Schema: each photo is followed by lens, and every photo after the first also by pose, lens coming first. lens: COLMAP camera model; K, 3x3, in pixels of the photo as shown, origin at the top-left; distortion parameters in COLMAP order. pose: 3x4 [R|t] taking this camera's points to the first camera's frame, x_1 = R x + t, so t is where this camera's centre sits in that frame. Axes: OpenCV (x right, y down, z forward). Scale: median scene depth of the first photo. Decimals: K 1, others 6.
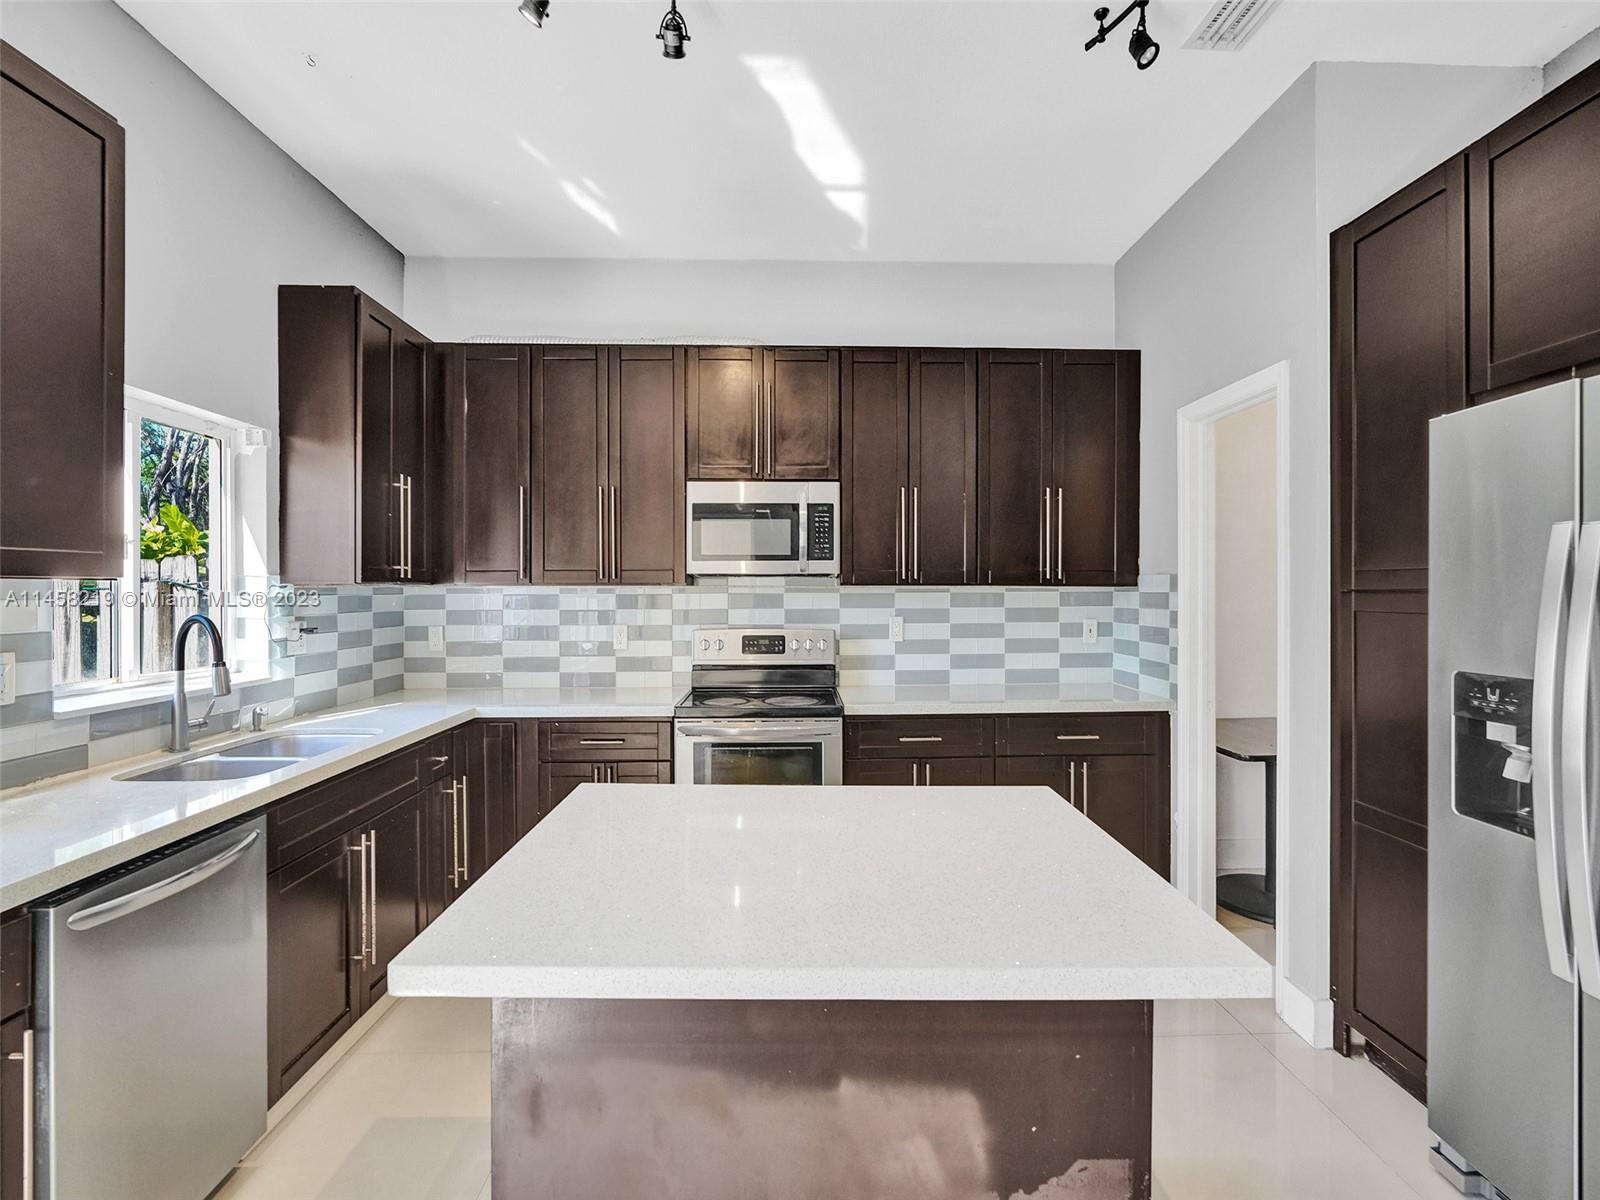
lens RADIAL K [[759.5, 0, 811.4], [0, 759.5, 594.8], [0, 0, 1]] dist [0.002553, 0.001558]
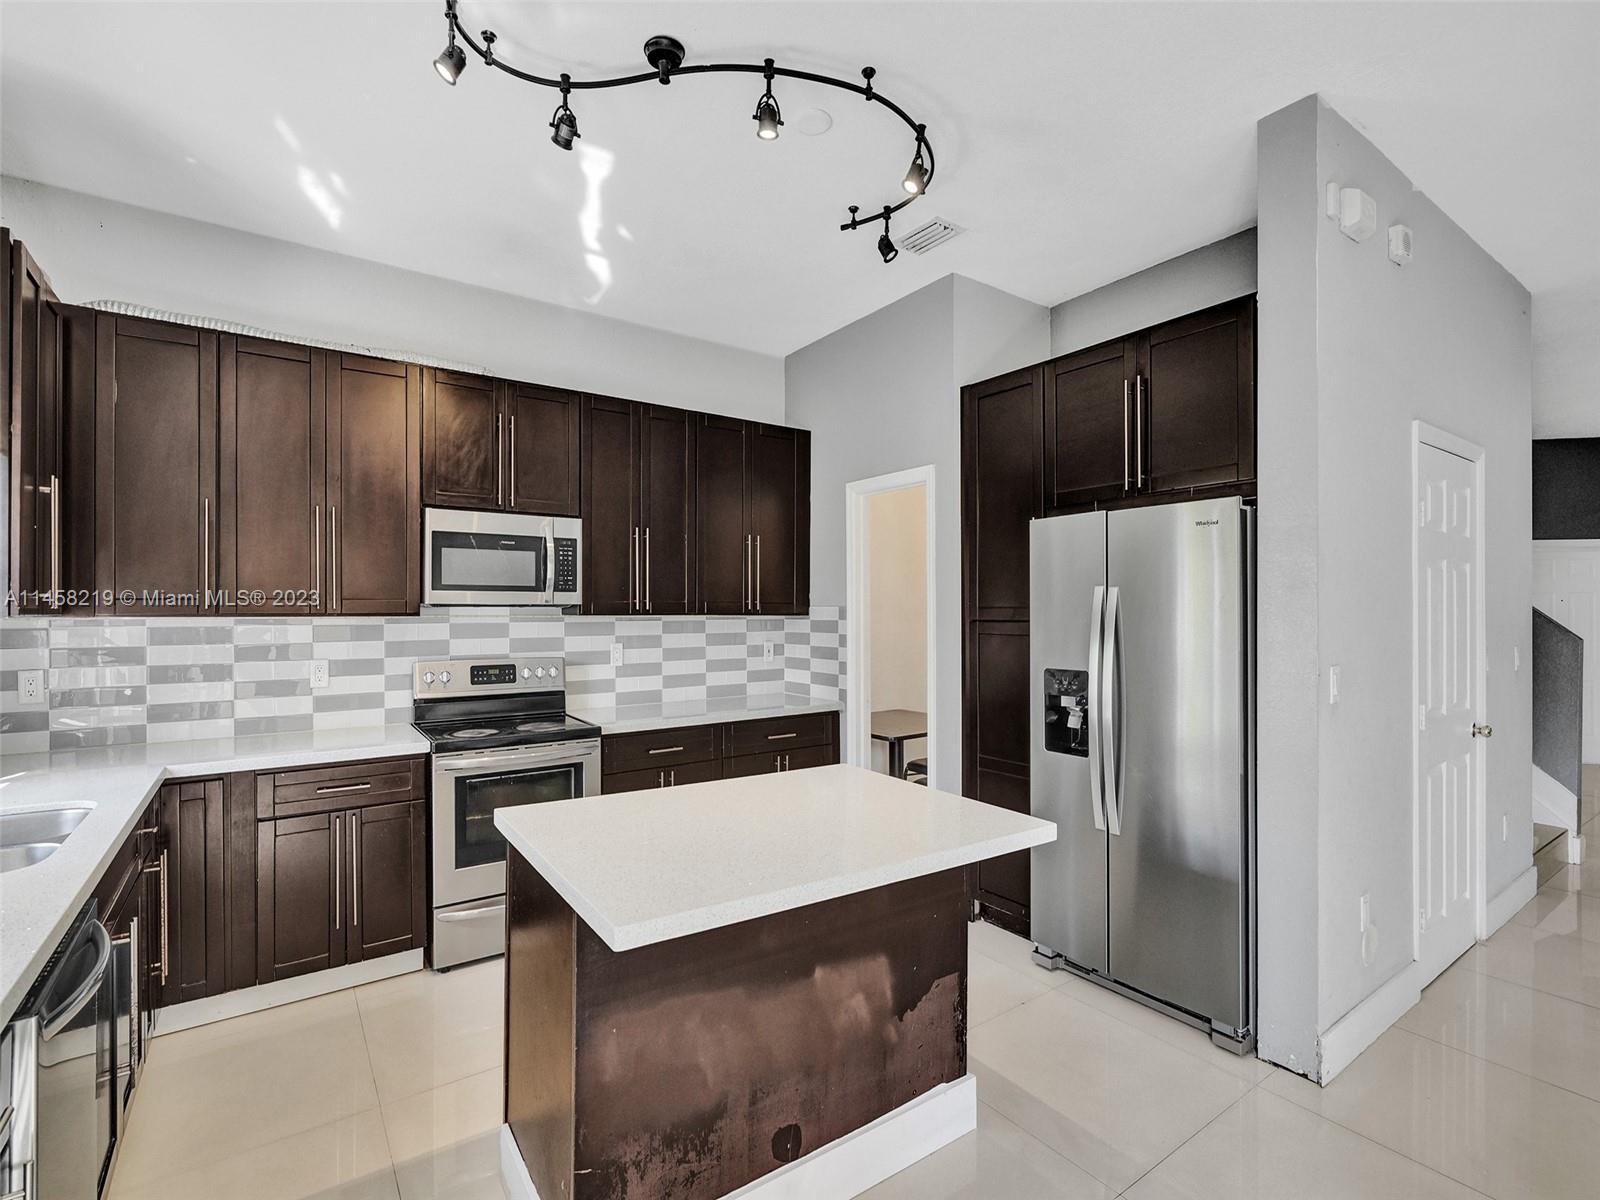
lens RADIAL K [[759.5, 0, 817.4], [0, 759.5, 613.0], [0, 0, 1]] dist [0.002553, 0.001558]
pose [[0.830748, -0.000438, 0.556648, -0.286823], [0.003389, 0.999985, -0.004271, -0.010253], [-0.556638, 0.005435, 0.830737, -0.075215]]
